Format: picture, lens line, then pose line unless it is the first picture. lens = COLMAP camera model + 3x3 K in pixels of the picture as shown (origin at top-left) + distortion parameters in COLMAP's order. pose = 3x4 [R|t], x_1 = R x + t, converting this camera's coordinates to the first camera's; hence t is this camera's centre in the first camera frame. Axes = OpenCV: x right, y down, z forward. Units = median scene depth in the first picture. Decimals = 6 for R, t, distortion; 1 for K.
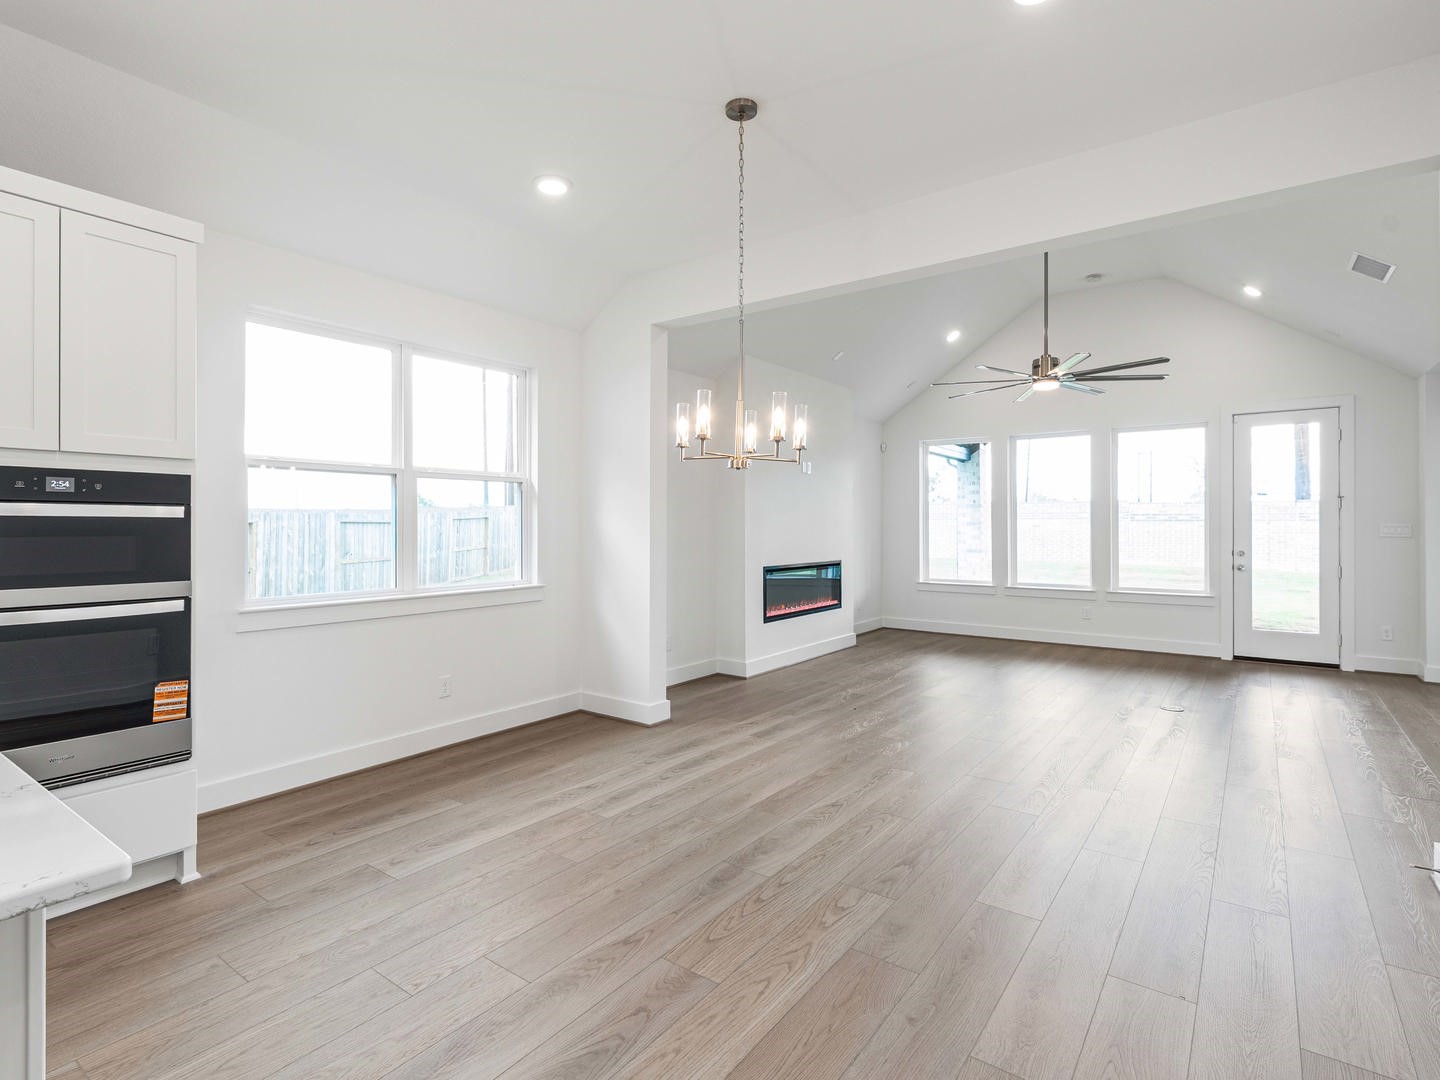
lens RADIAL K [[738.7, 0, 709.1], [0, 738.7, 521.7], [0, 0, 1]] dist [0.000826, 0.000116]
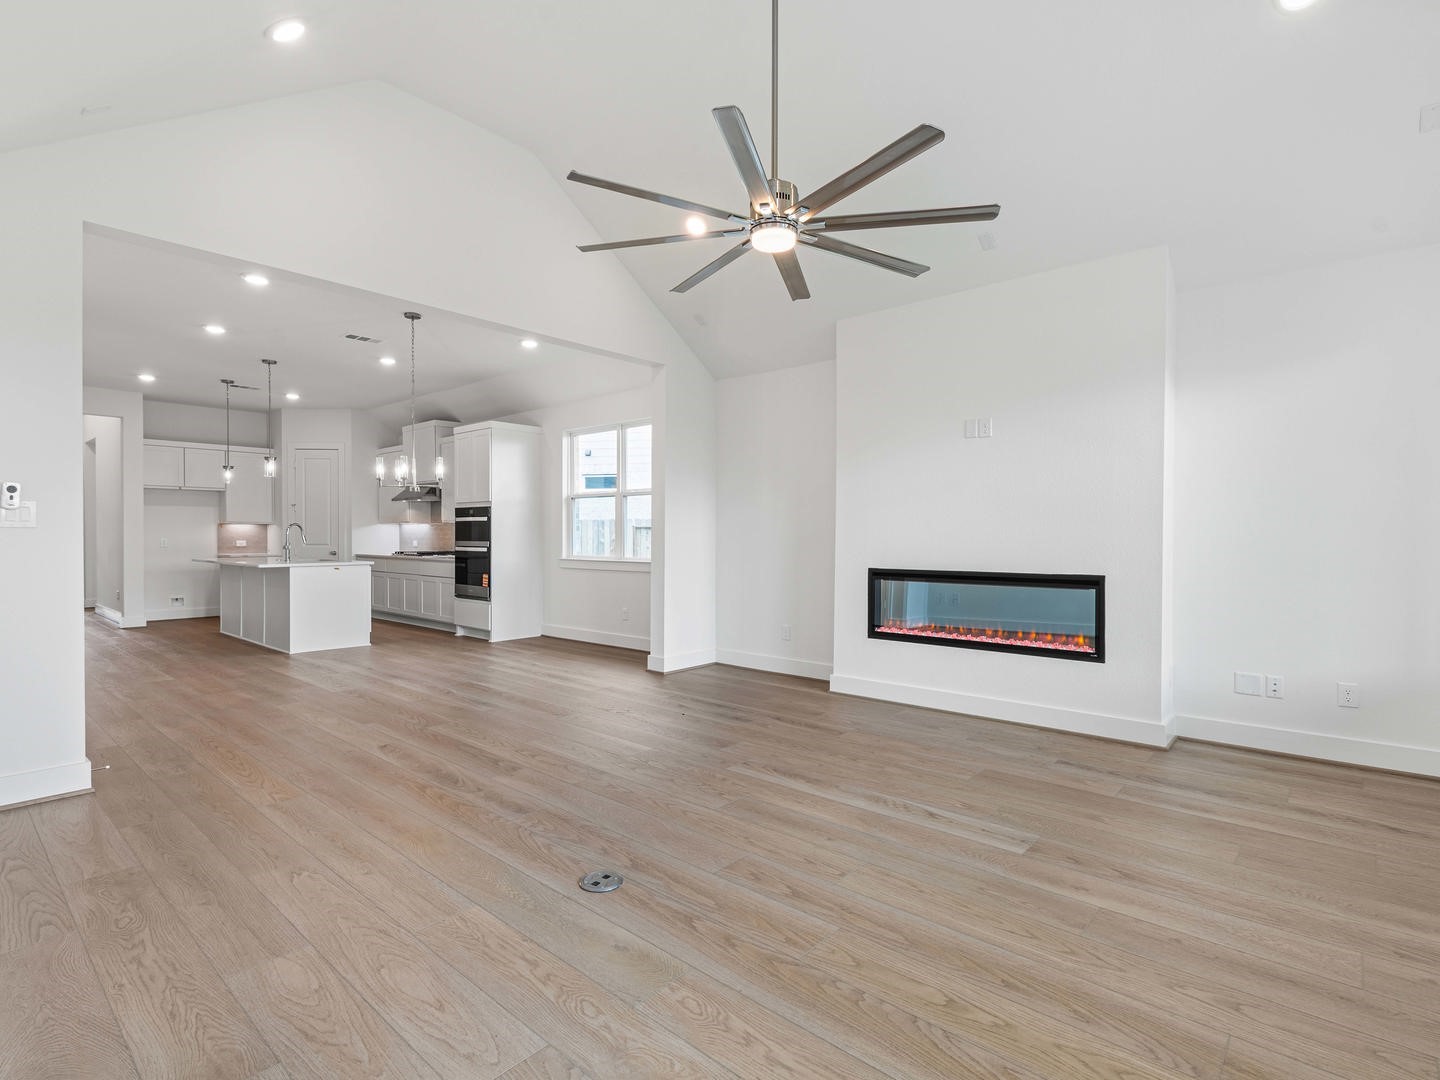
lens RADIAL K [[715.6, 0, 720.0], [0, 715.6, 540.0], [0, 0, 1]] dist [0.001804, -0.001242]
pose [[-0.086131, 0.006931, -0.996260, 0.820020], [0.003682, 0.999971, 0.006639, 0.022214], [0.996277, -0.003097, -0.086154, 0.847859]]
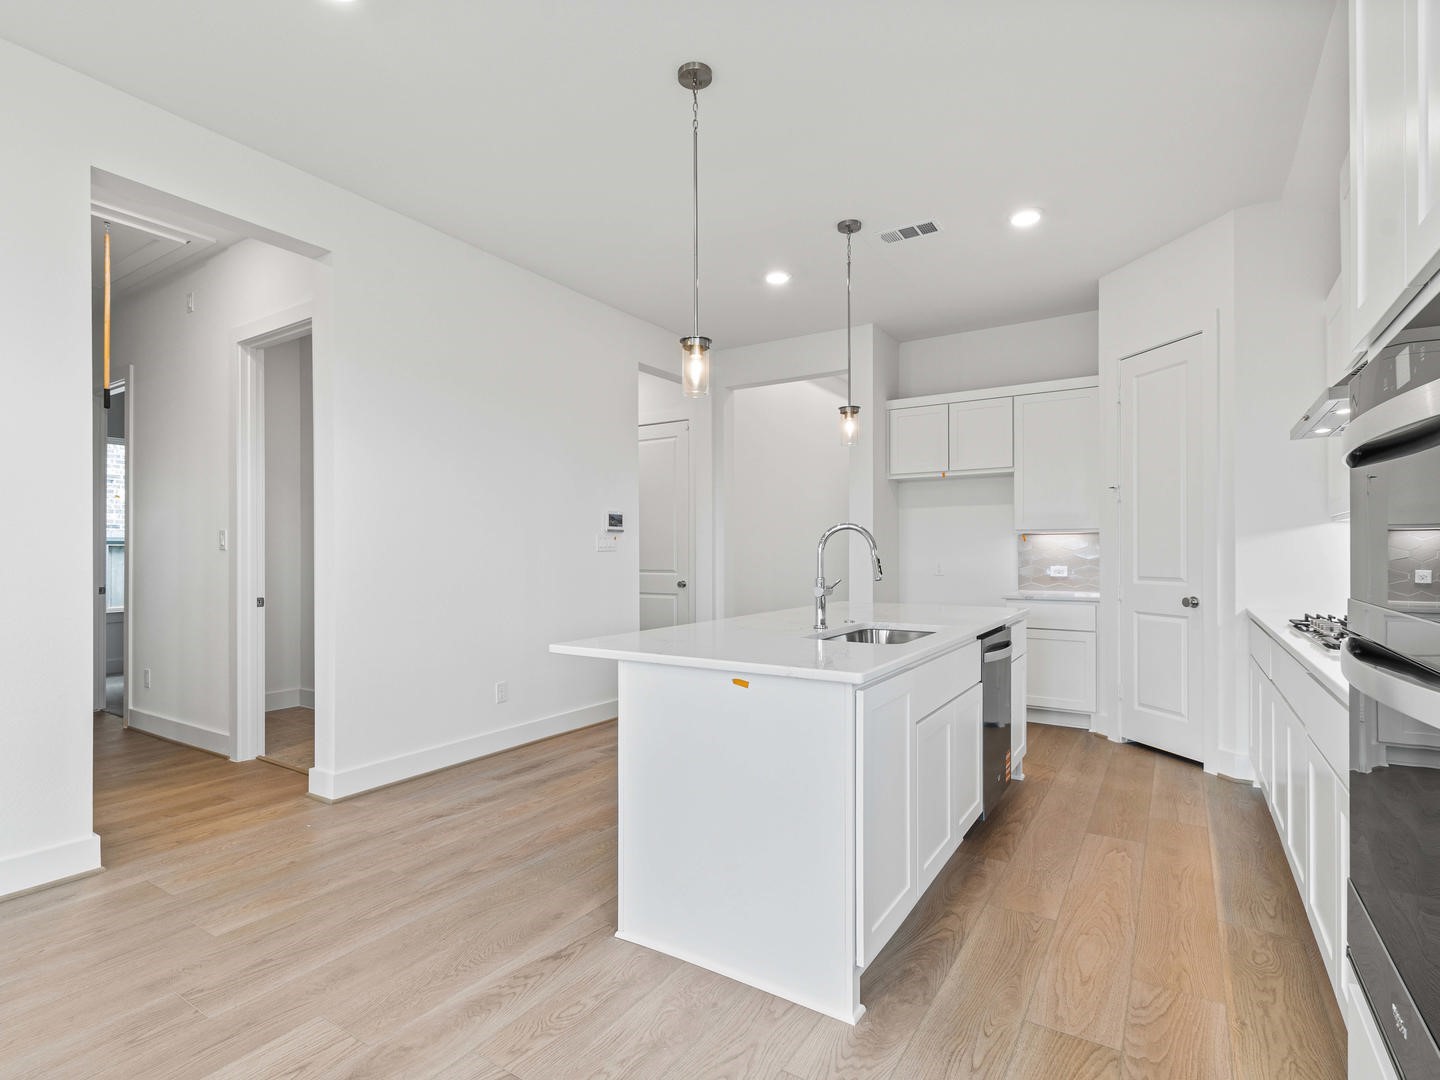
lens RADIAL K [[722.3, 0, 717.0], [0, 722.3, 547.5], [0, 0, 1]] dist [-0.000665, -0.000843]
pose [[-0.997518, -0.000065, -0.070413, -0.159020], [0.000835, 0.999918, -0.012753, 0.019255], [0.070408, -0.012780, -0.997436, 0.477656]]
